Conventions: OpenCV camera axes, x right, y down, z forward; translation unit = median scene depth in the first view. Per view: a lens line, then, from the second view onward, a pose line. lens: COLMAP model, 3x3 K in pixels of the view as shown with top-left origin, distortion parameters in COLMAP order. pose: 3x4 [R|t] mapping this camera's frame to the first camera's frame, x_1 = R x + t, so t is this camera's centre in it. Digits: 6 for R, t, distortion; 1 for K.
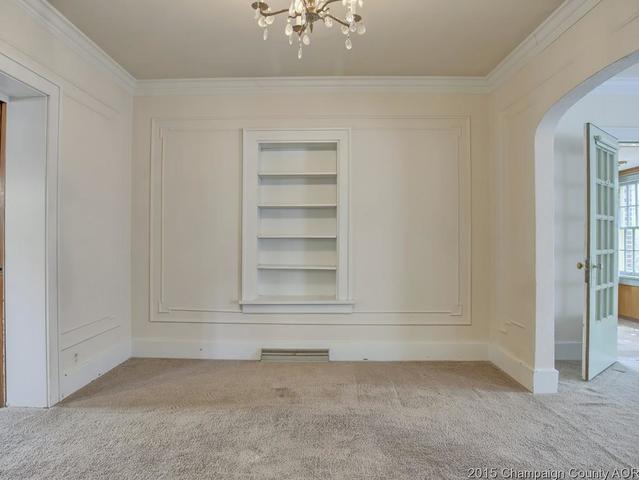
lens RADIAL K [[437.0, 0, 319.5], [0, 437.0, 240.0], [0, 0, 1]] dist [-0.005629, -0.000905]
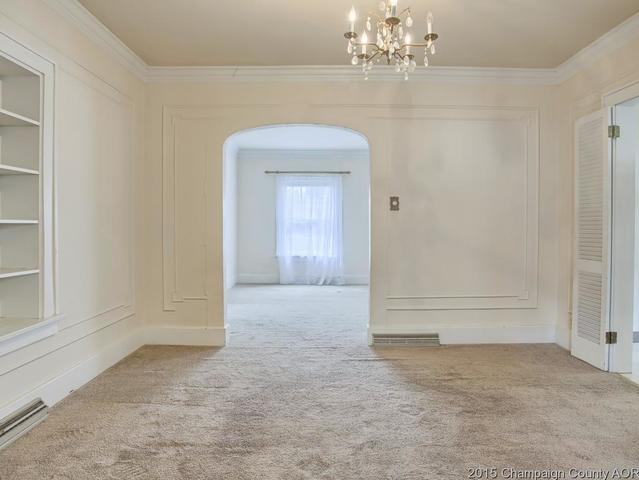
lens RADIAL K [[437.0, 0, 319.5], [0, 437.0, 240.0], [0, 0, 1]] dist [-0.005629, -0.000905]
pose [[-0.080526, -0.025880, 0.996416, -0.800432], [-0.003144, 0.999664, 0.025711, 0.002072], [-0.996748, -0.001062, -0.080581, 0.808647]]
